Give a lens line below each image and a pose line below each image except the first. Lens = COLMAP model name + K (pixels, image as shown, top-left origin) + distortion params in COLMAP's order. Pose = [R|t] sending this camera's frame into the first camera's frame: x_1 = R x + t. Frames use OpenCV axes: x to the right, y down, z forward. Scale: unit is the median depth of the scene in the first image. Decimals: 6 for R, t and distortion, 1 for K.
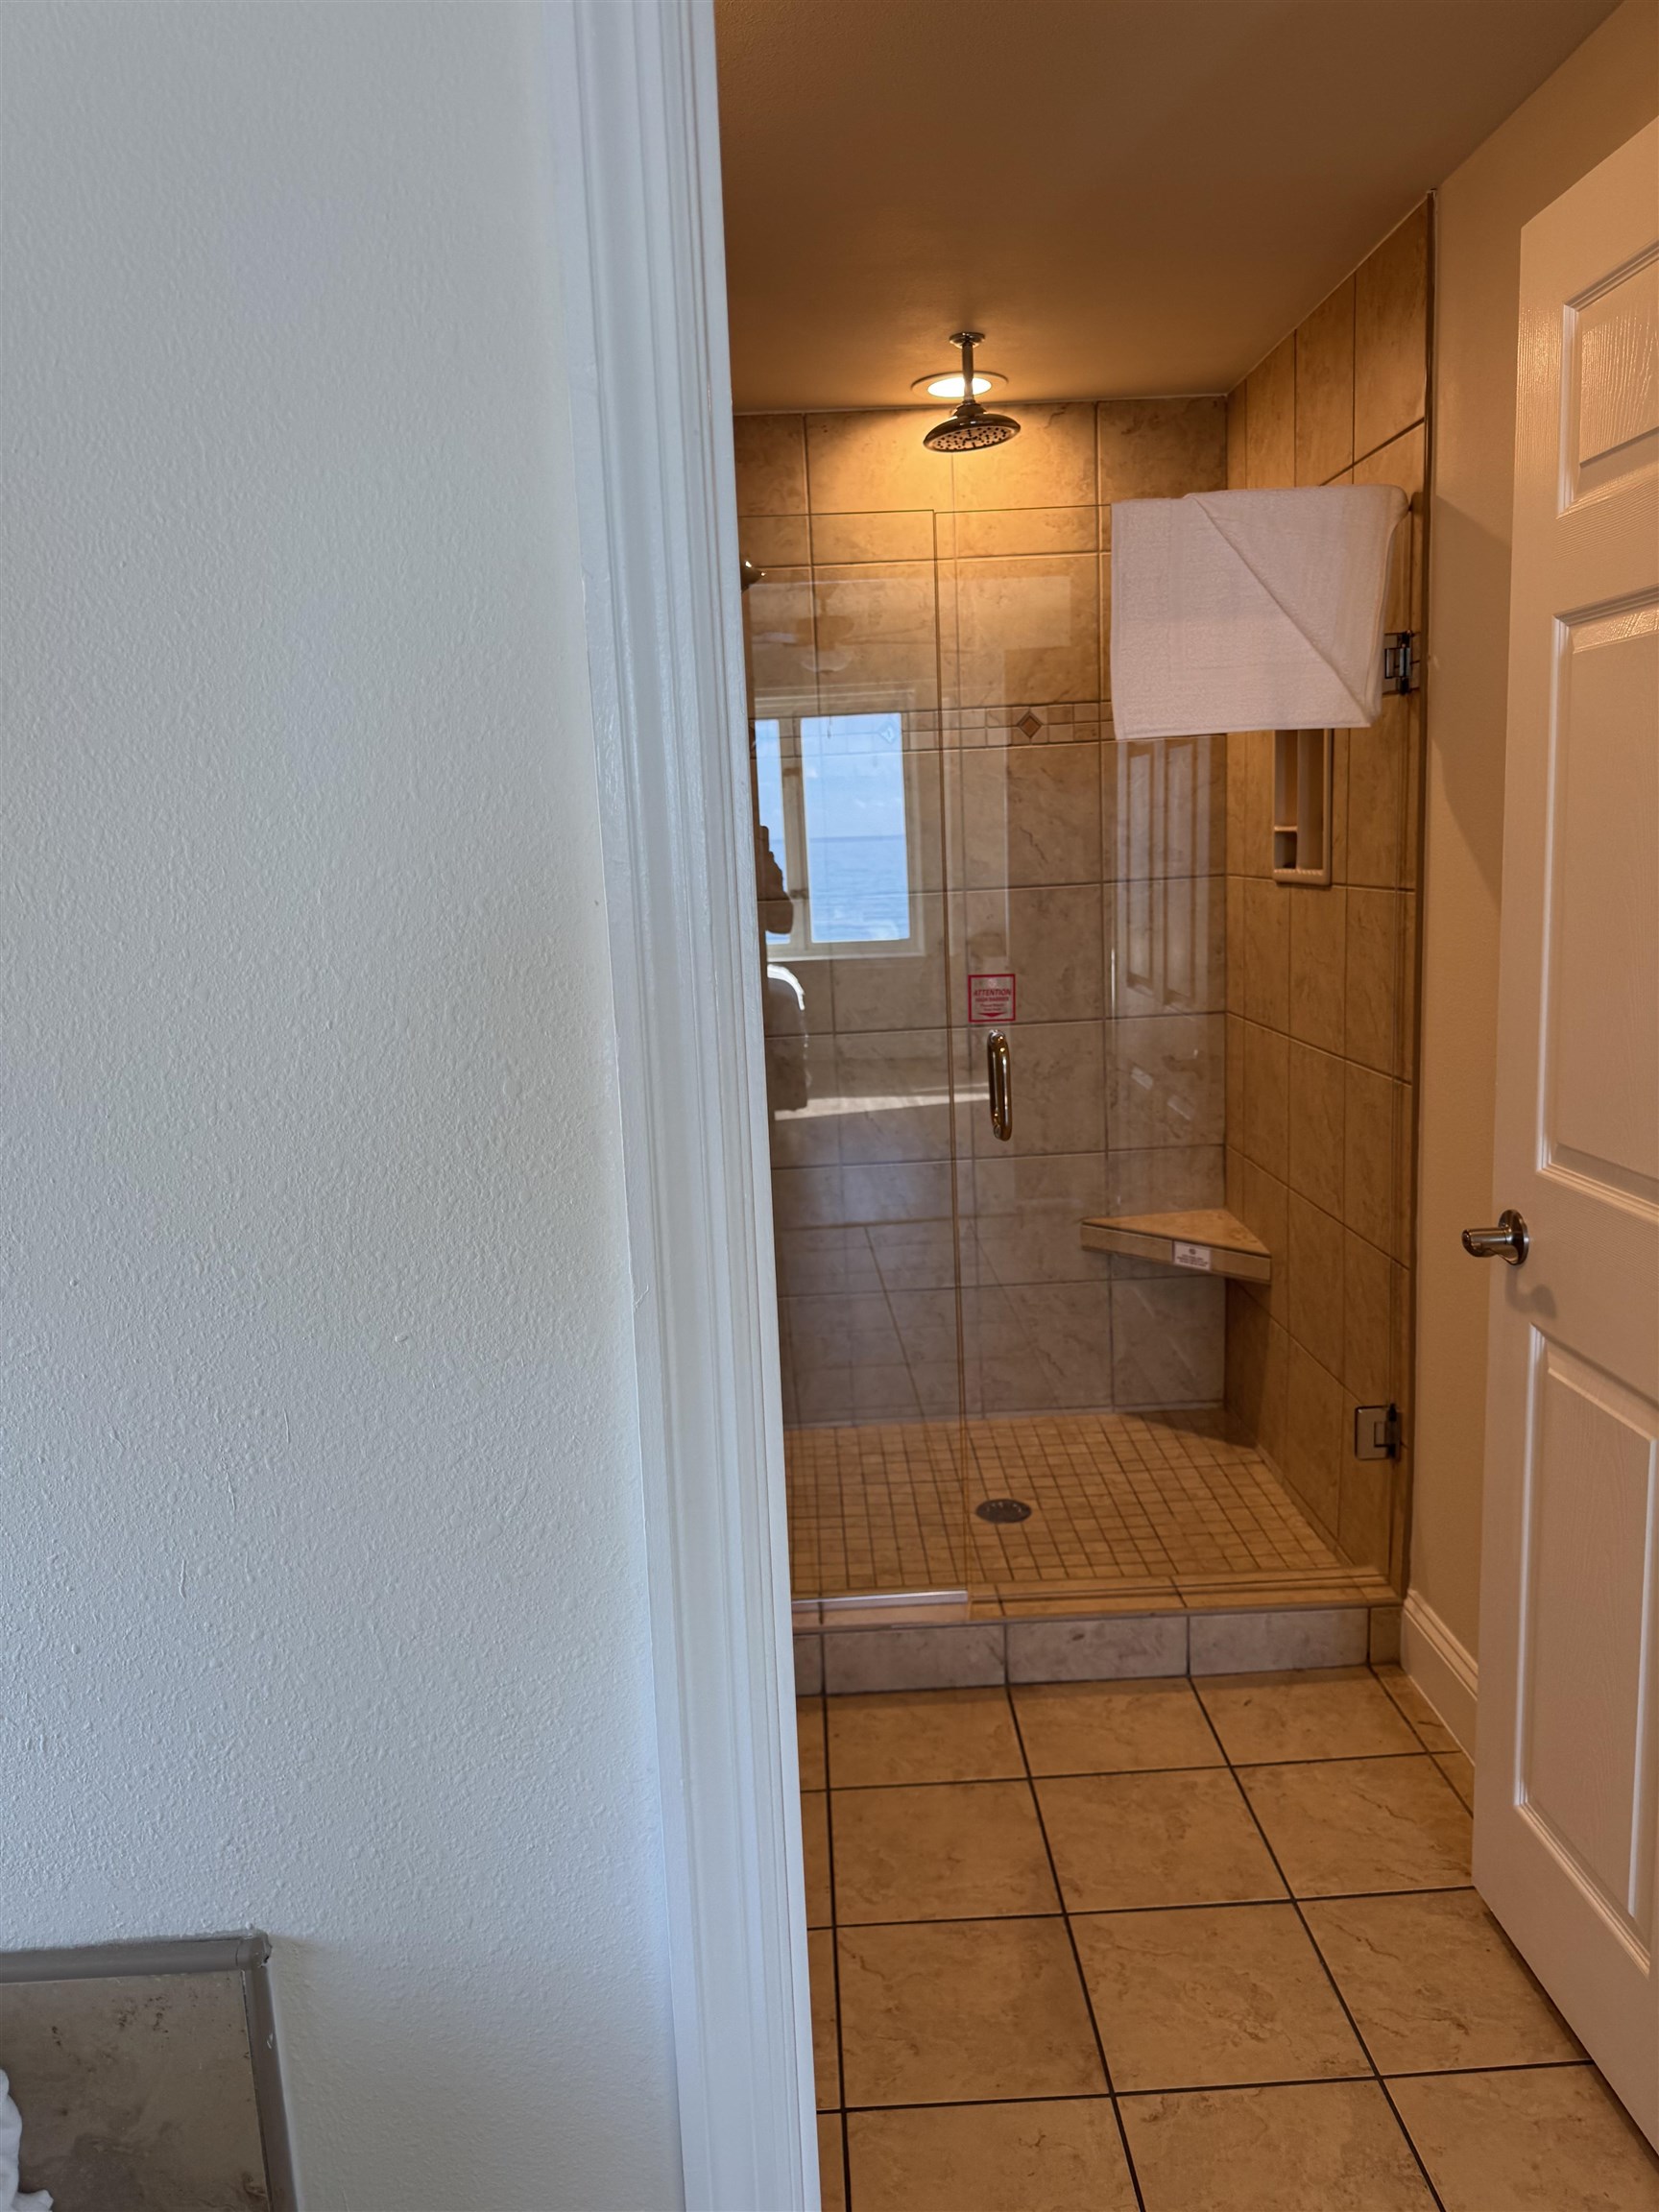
lens RADIAL K [[1571.6, 0, 837.9], [0, 1571.6, 1114.5], [0, 0, 1]] dist [0.036997, -0.039059]
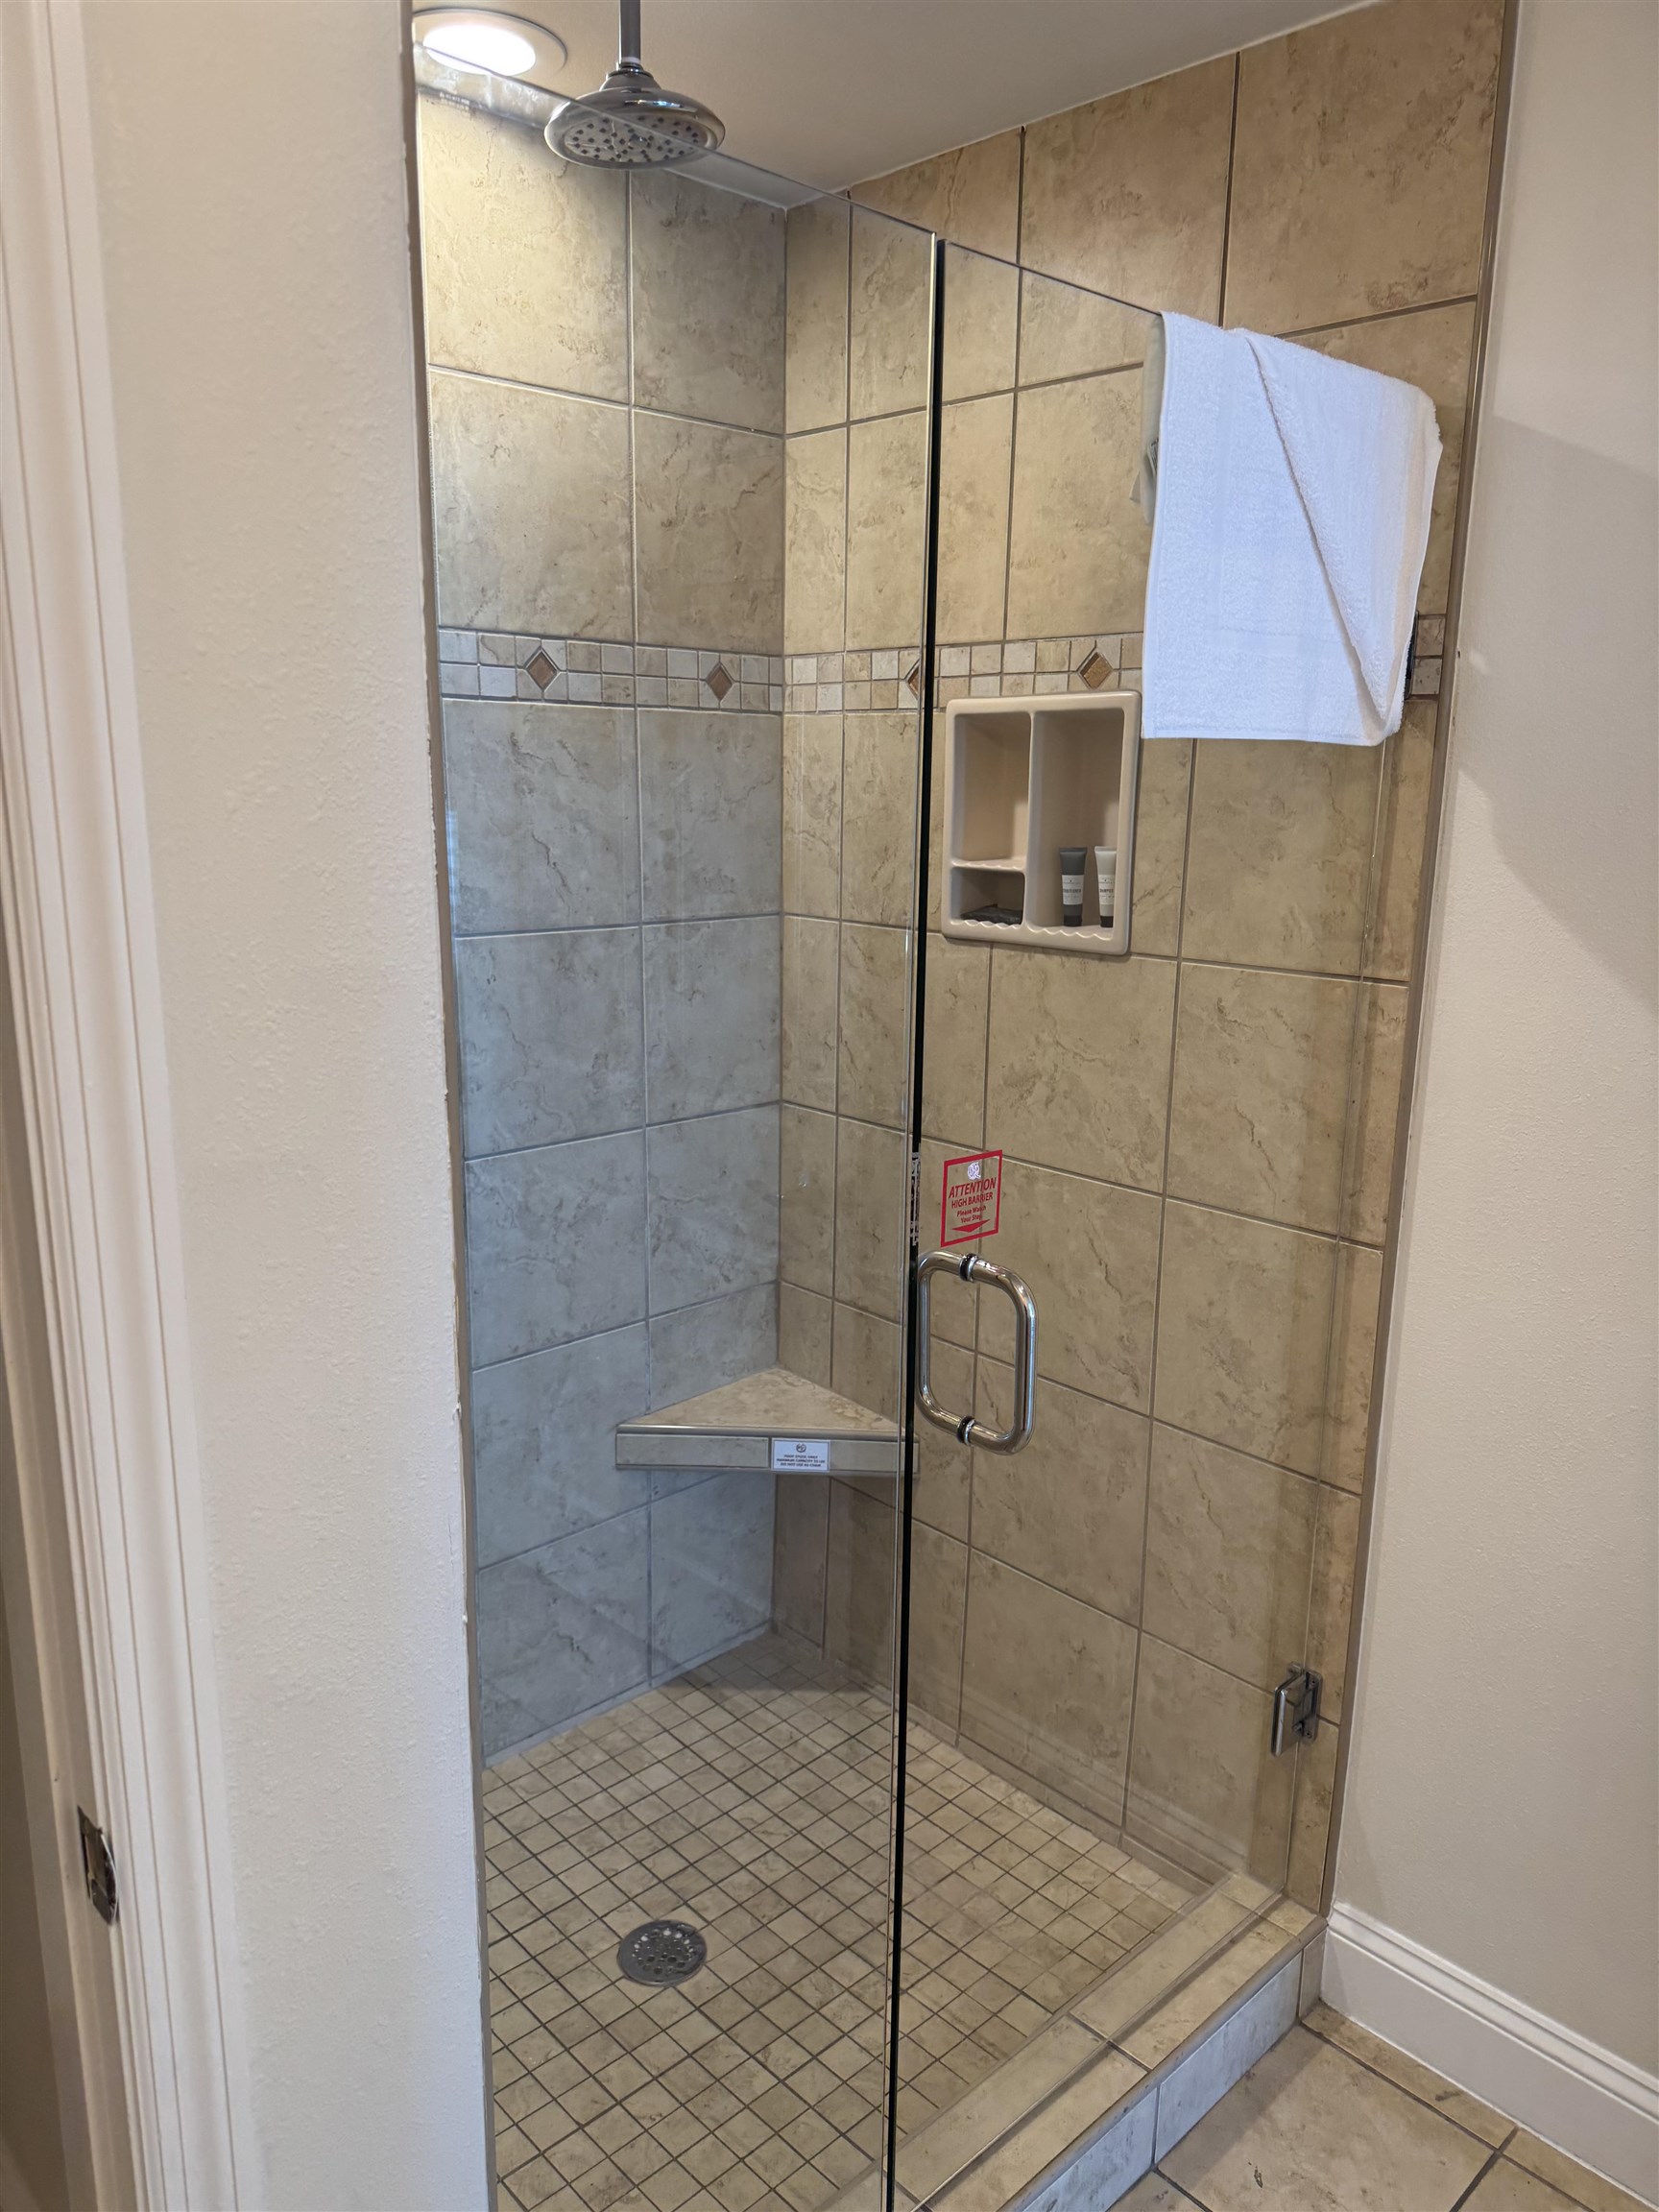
lens RADIAL K [[1571.6, 0, 825.4], [0, 1571.6, 1097.0], [0, 0, 1]] dist [0.036997, -0.039059]
pose [[0.732804, -0.084181, 0.675213, -0.227462], [0.063438, 0.996448, 0.055382, -0.107989], [-0.677477, 0.002250, 0.735541, 0.473679]]
